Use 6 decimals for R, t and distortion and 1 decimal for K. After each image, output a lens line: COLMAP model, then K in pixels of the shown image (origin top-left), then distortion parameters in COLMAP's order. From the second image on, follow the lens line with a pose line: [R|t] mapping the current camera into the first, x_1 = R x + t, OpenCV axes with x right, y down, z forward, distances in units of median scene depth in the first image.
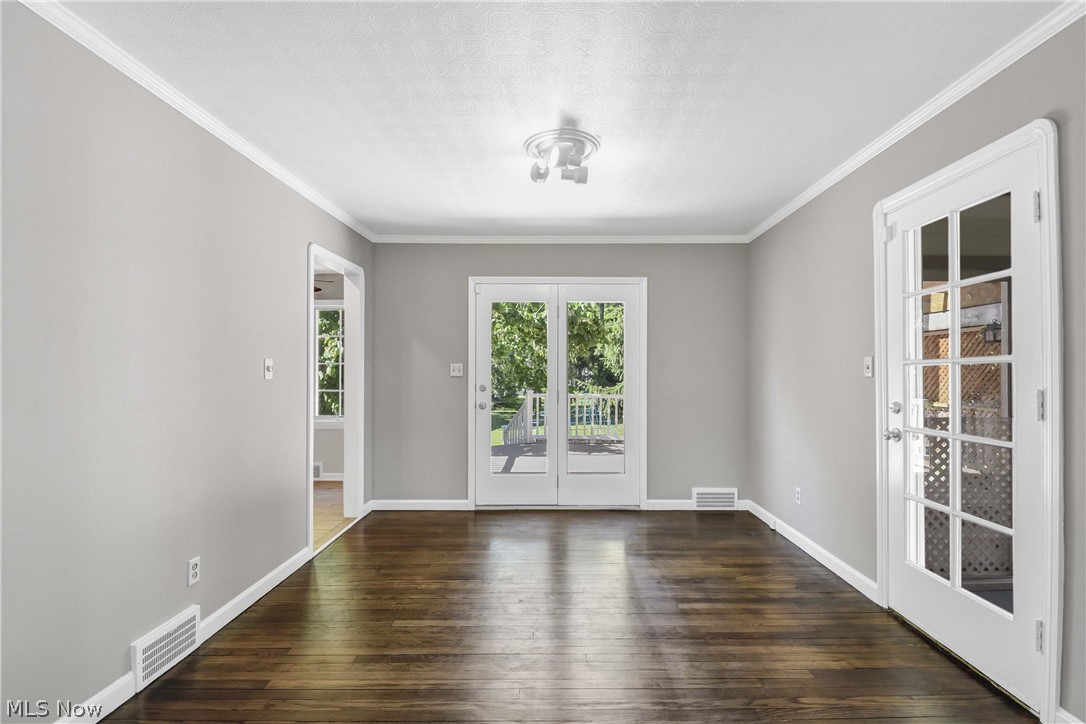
lens RADIAL K [[483.4, 0, 559.3], [0, 483.4, 364.5], [0, 0, 1]] dist [0.001025, -0.011911]
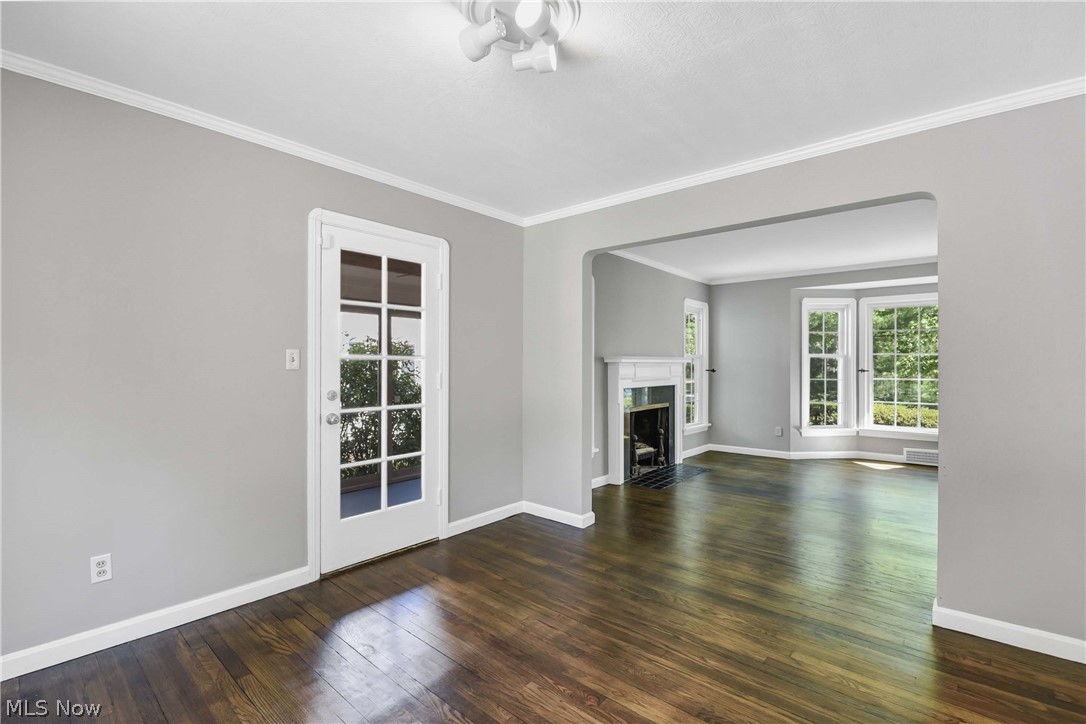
lens RADIAL K [[483.4, 0, 559.3], [0, 483.4, 364.5], [0, 0, 1]] dist [0.001025, -0.011911]
pose [[-0.764236, -0.004859, 0.644918, -0.523085], [-0.011189, 0.999921, -0.005726, 0.017762], [-0.644840, -0.011592, -0.764230, 1.718325]]
